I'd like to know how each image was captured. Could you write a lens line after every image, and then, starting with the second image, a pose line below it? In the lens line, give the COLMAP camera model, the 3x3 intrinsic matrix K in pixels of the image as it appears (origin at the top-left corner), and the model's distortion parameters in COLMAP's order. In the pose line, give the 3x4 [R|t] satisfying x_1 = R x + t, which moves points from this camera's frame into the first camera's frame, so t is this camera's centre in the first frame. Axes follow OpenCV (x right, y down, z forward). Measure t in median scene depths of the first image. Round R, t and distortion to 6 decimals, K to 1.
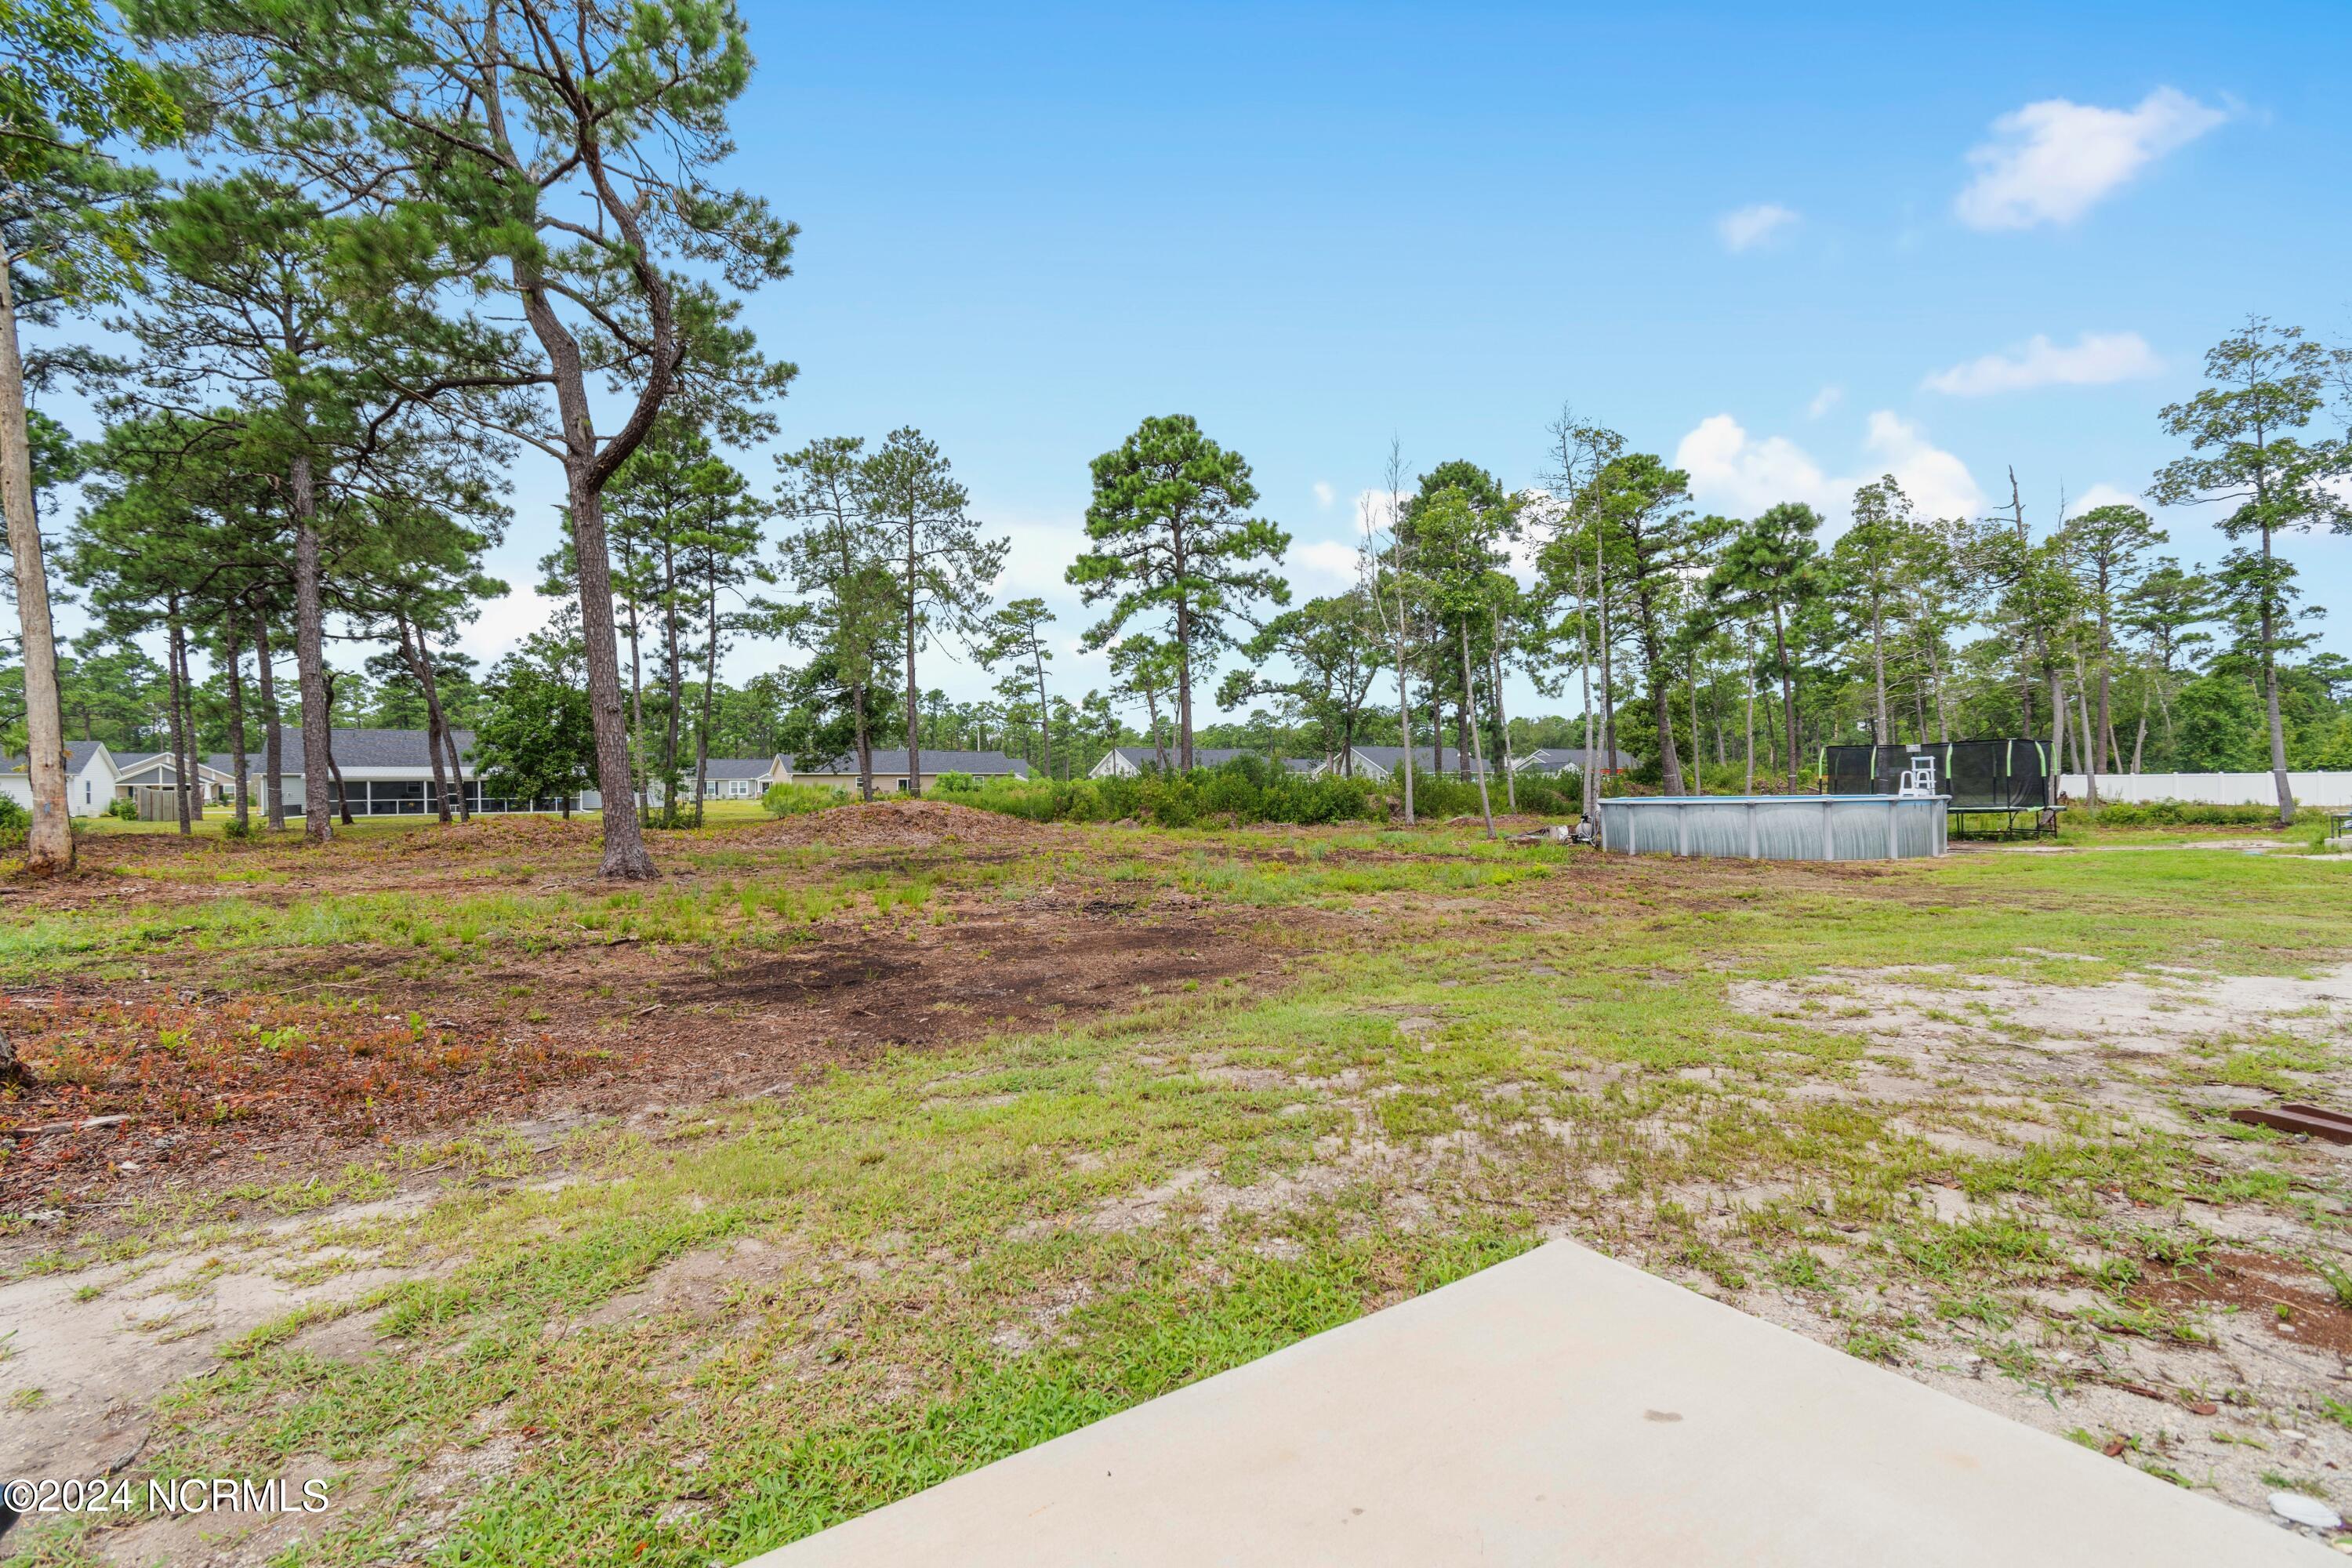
lens RADIAL K [[1034.0, 0, 1164.2], [0, 1034.0, 782.1], [0, 0, 1]] dist [0.003607, -0.003208]
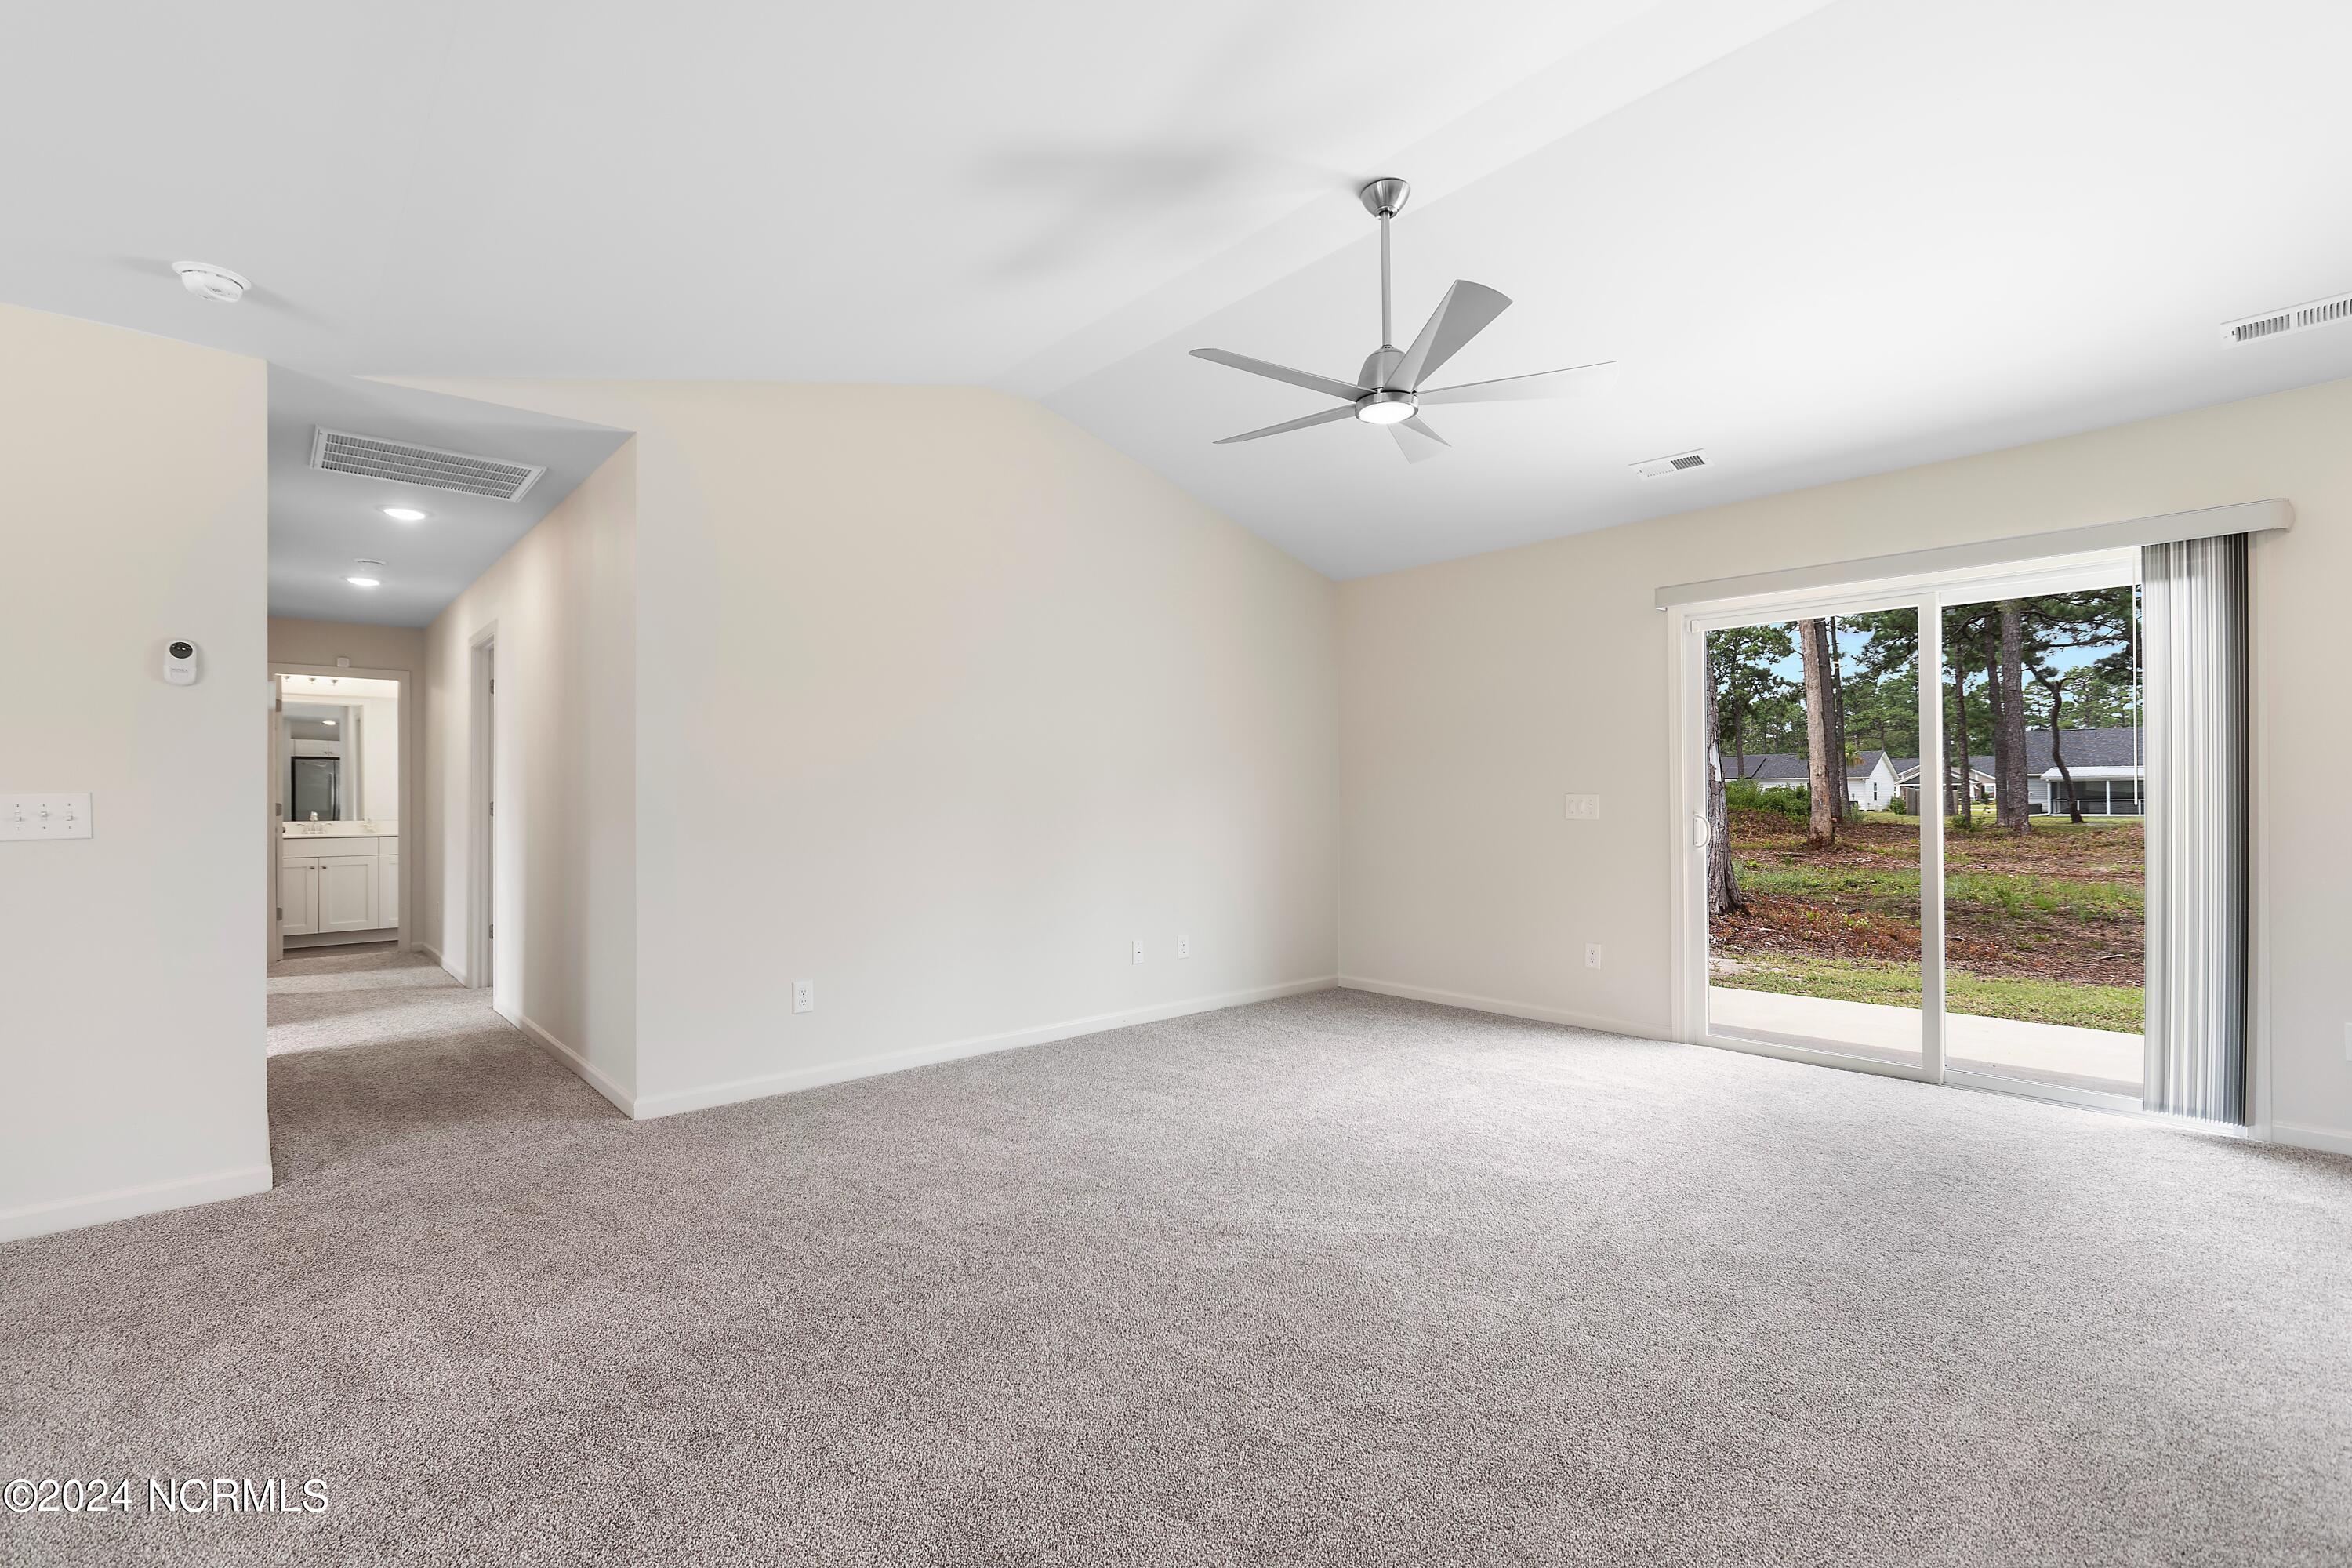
lens RADIAL K [[1042.2, 0, 1163.1], [0, 1042.2, 798.3], [0, 0, 1]] dist [0.001216, -0.001555]
pose [[0.154791, 0.008925, -0.987907, 0.120000], [0.007468, 0.999920, 0.010203, -0.001934], [0.987919, -0.008957, 0.154712, -0.079719]]
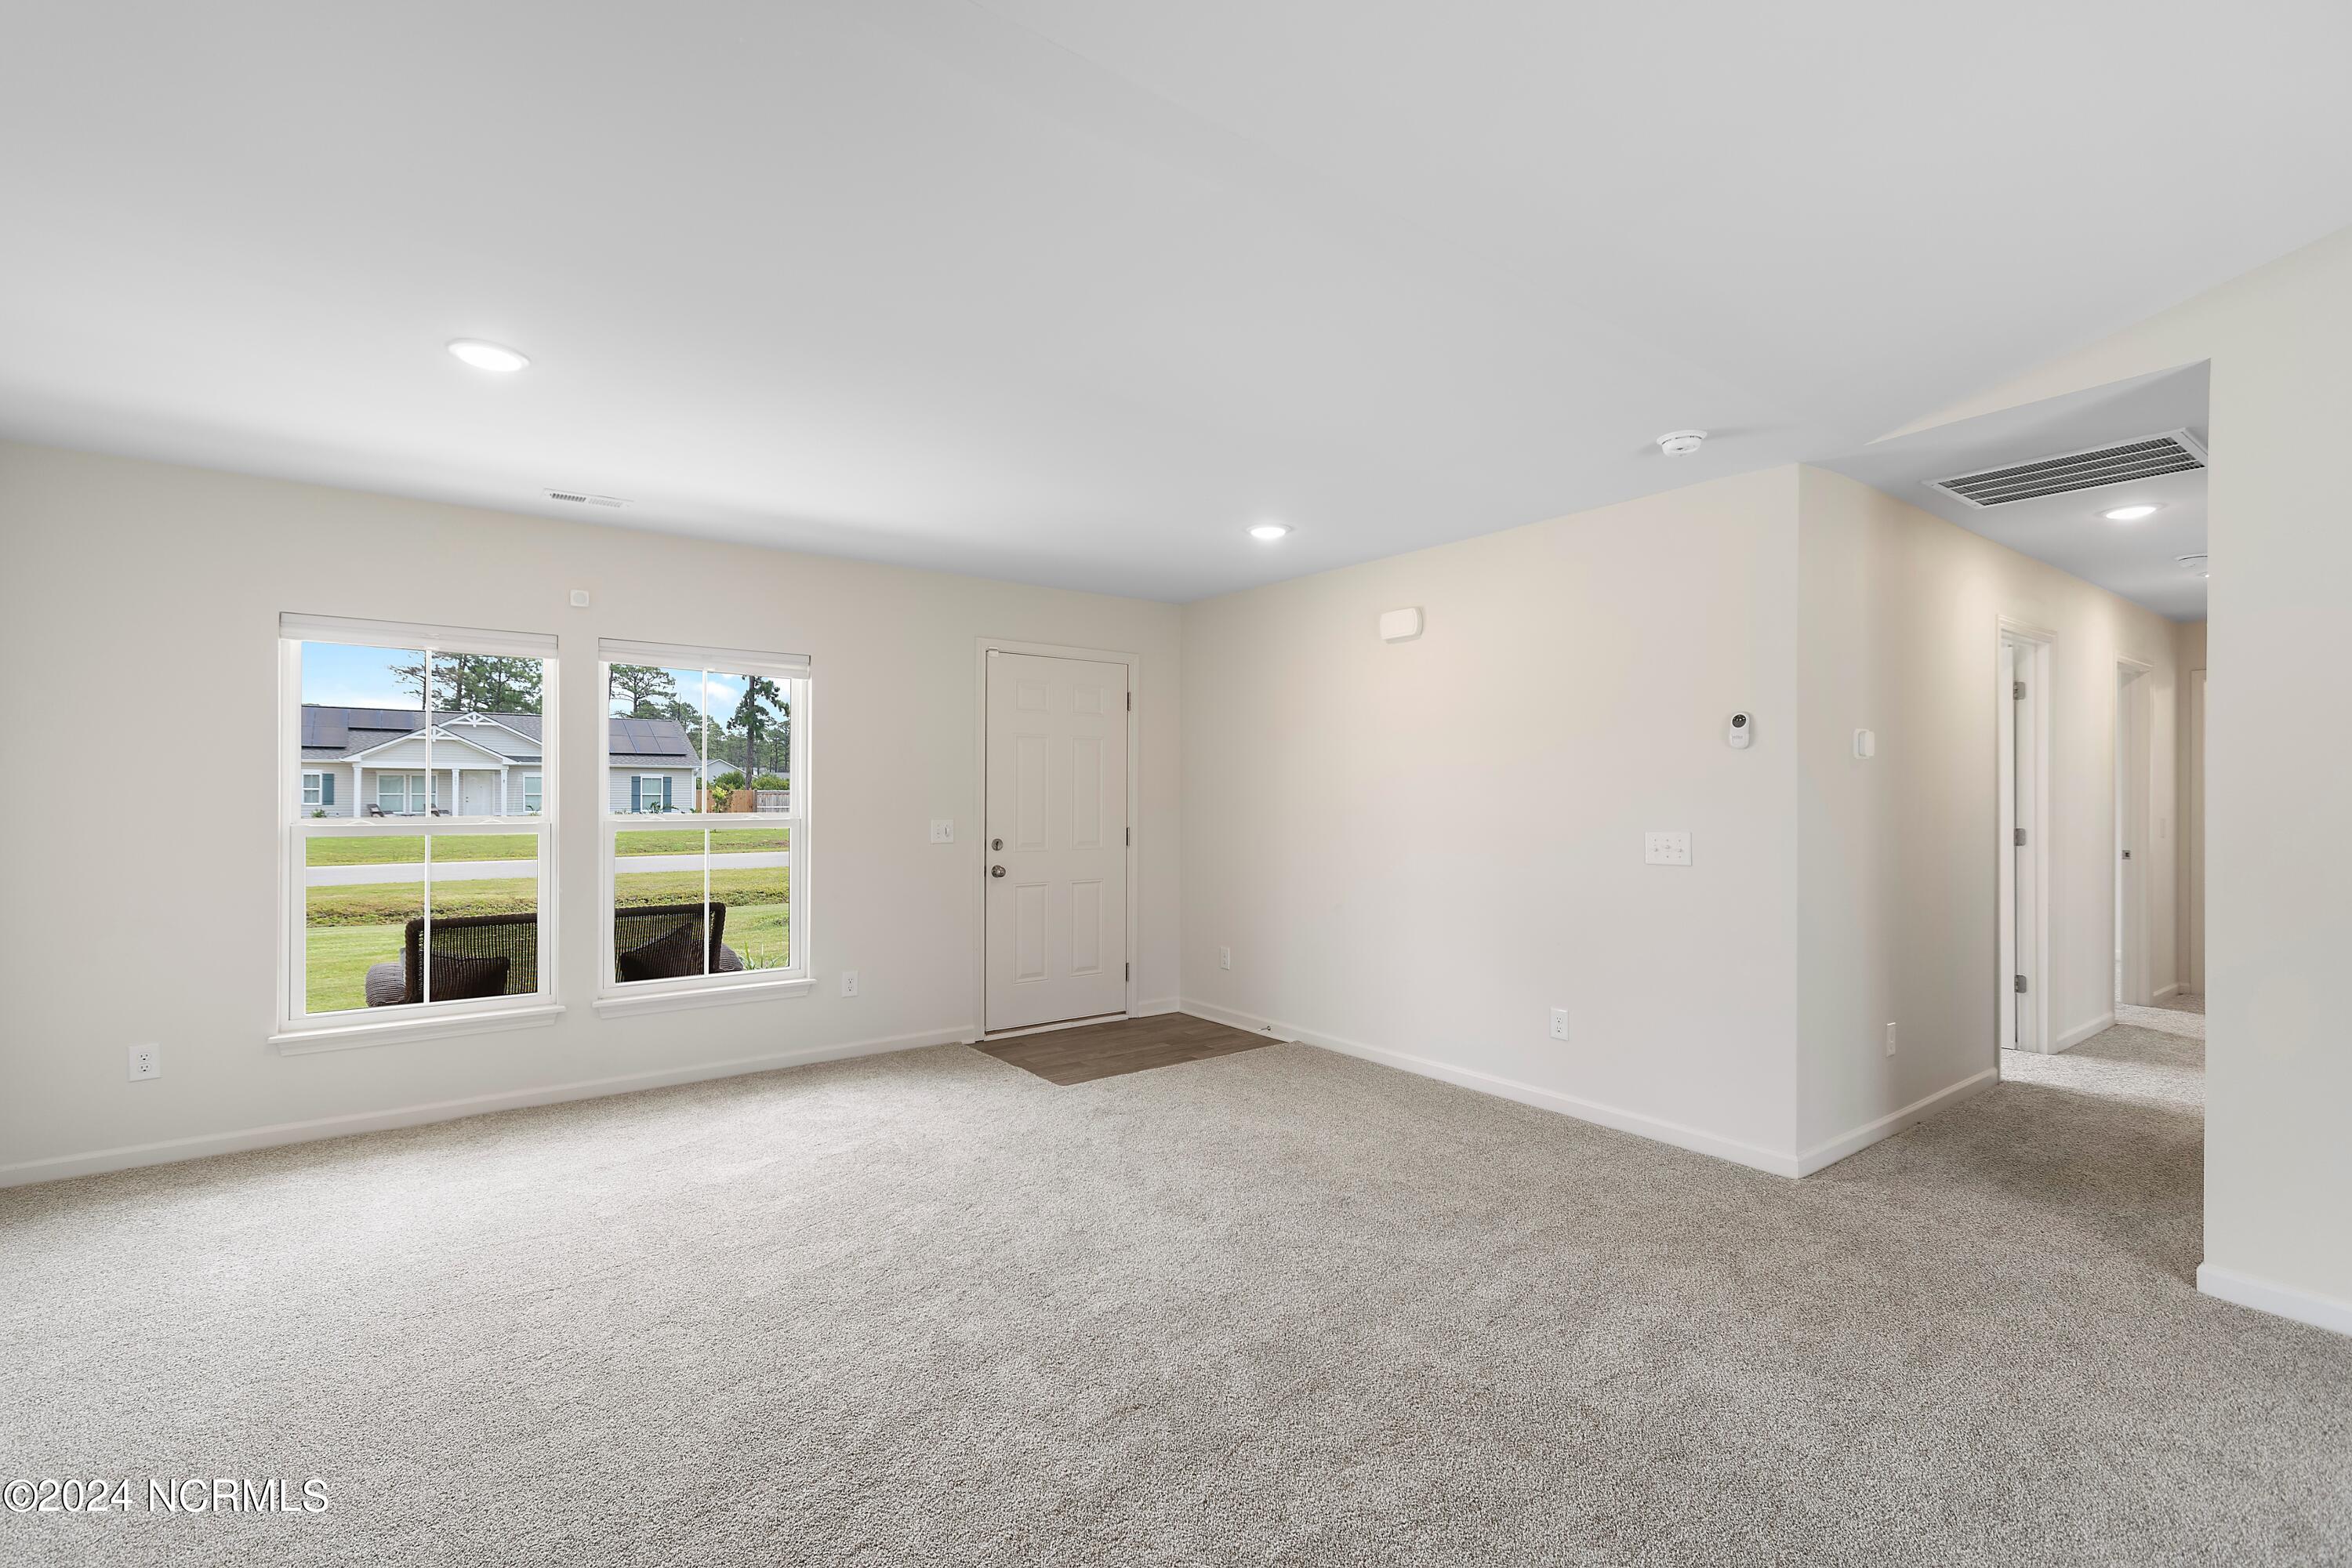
lens RADIAL K [[1040.9, 0, 1165.2], [0, 1040.9, 789.7], [0, 0, 1]] dist [0.000990, -0.000895]
pose [[-0.997931, 0.006007, -0.064015, 0.095686], [0.006433, 0.999958, -0.006454, -0.005444], [0.063974, -0.006853, -0.997928, -0.050366]]
